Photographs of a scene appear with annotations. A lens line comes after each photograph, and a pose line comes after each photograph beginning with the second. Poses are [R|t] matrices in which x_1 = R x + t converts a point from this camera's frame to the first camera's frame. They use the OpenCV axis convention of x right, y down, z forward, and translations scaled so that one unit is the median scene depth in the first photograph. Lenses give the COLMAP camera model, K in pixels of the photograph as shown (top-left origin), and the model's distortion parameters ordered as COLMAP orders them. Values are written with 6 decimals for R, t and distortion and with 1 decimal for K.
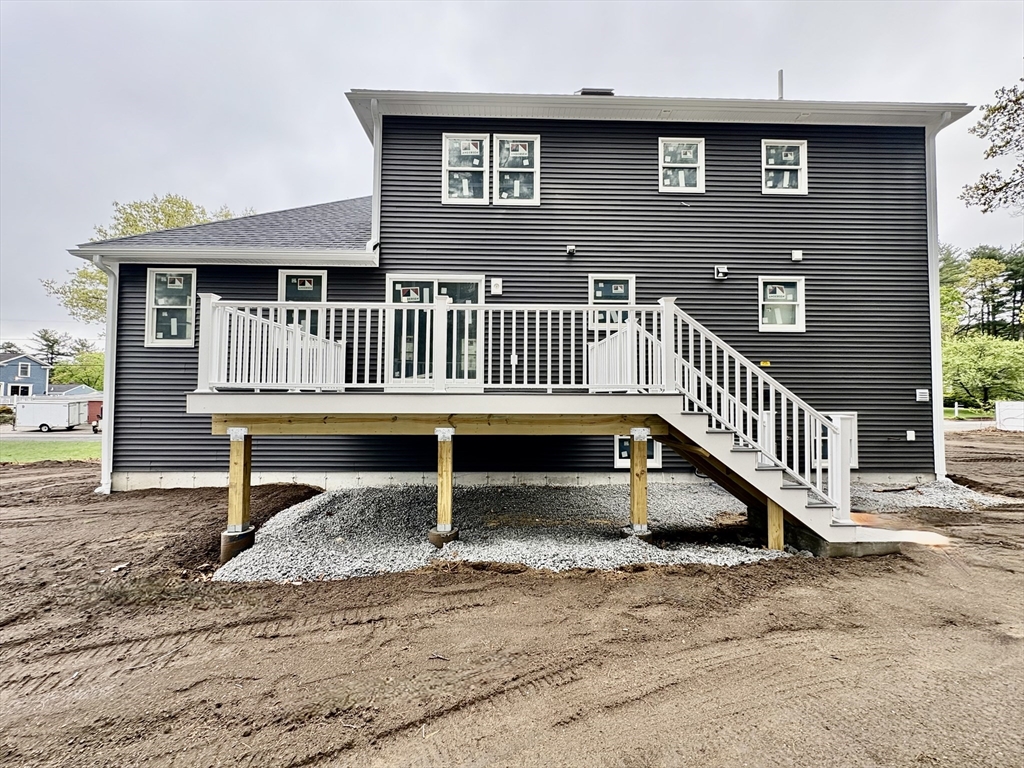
lens RADIAL K [[406.3, 0, 512.0], [0, 406.3, 384.0], [0, 0, 1]] dist [-0.000195, 0.000176]
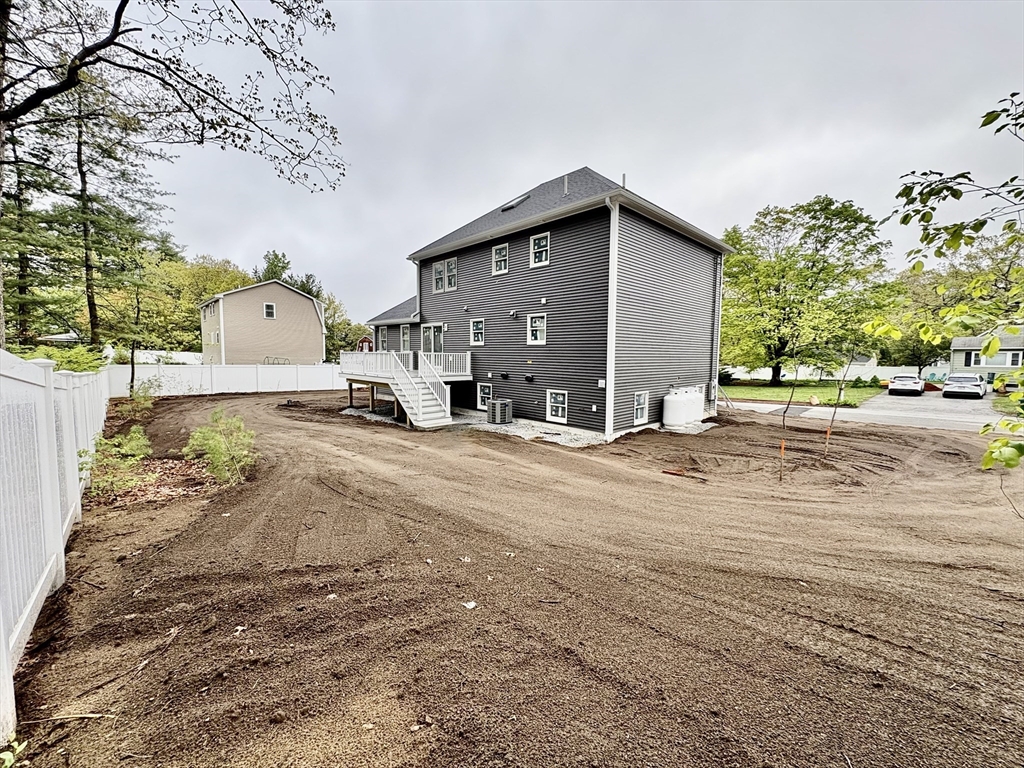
lens RADIAL K [[406.3, 0, 512.0], [0, 406.3, 384.0], [0, 0, 1]] dist [-0.000195, 0.000176]
pose [[0.676921, 0.057325, -0.733820, 1.950737], [0.015370, 0.995644, 0.091957, -0.122639], [0.735896, -0.073527, 0.673091, -0.322760]]
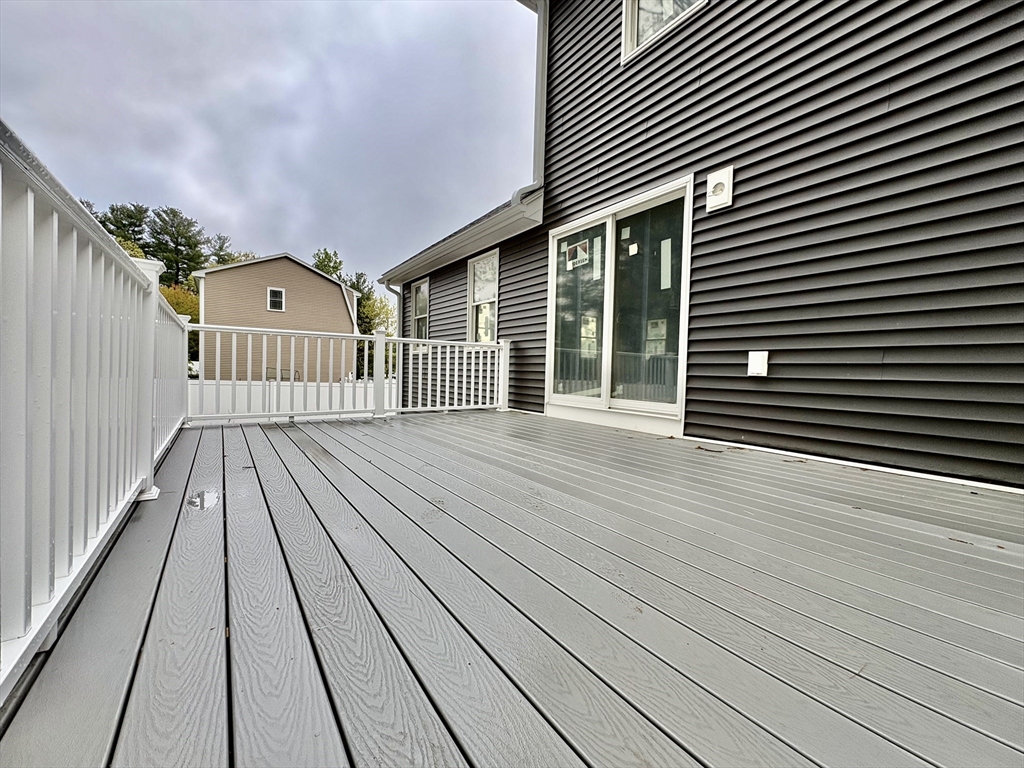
lens RADIAL K [[406.3, 0, 512.0], [0, 406.3, 384.0], [0, 0, 1]] dist [-0.000195, 0.000176]
pose [[0.563701, 0.035699, -0.825207, 0.196784], [0.001579, 0.999017, 0.044297, -0.055828], [0.825978, -0.026273, 0.563090, 0.572290]]
